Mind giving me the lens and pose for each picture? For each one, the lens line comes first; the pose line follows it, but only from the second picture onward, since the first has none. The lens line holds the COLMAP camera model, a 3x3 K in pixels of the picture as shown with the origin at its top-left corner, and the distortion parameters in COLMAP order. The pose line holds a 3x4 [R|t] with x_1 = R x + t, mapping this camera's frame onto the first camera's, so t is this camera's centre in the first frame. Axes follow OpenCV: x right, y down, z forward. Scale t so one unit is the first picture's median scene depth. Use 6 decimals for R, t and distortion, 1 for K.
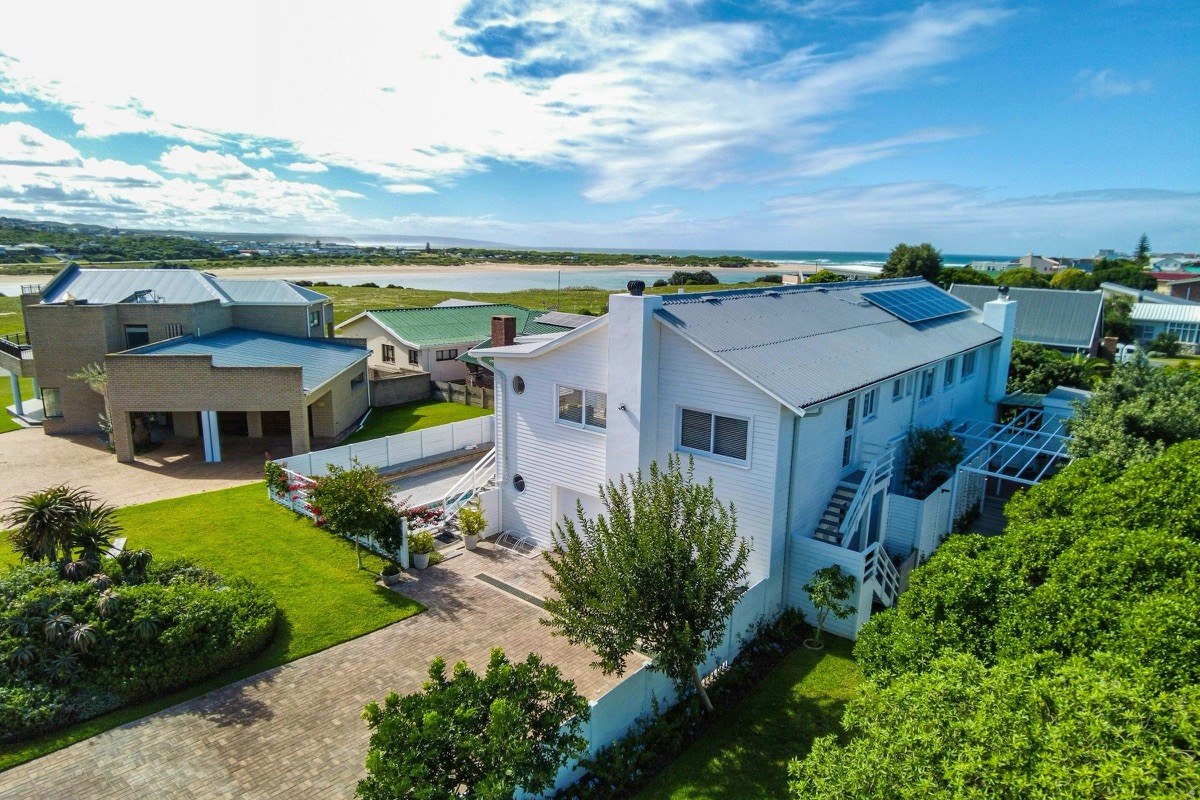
lens RADIAL K [[720.1, 0, 598.4], [0, 720.1, 389.5], [0, 0, 1]] dist [-0.038231, 0.006329]
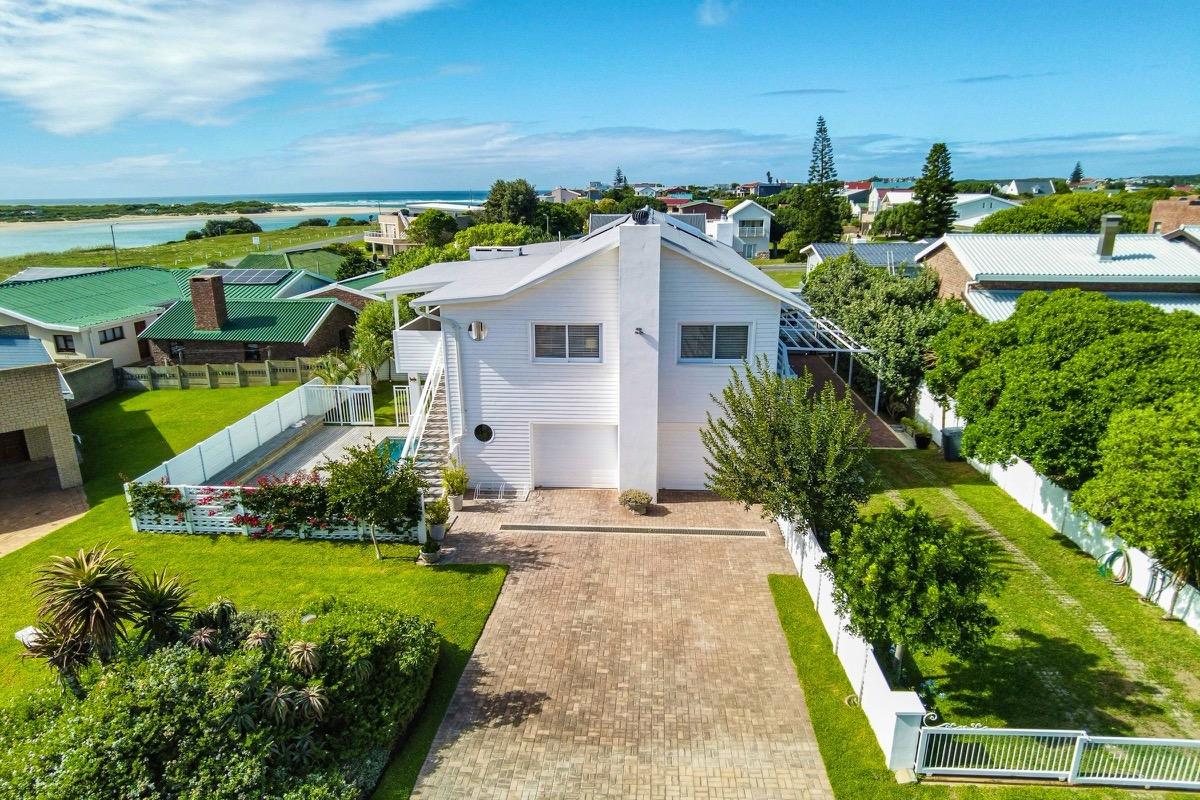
lens RADIAL K [[720.1, 0, 603.9], [0, 720.1, 393.6], [0, 0, 1]] dist [-0.038231, 0.006329]
pose [[0.807395, -0.183270, 0.560826, -0.251915], [0.135081, 0.982705, 0.126665, -0.011179], [-0.574341, -0.026512, 0.818187, 0.055541]]
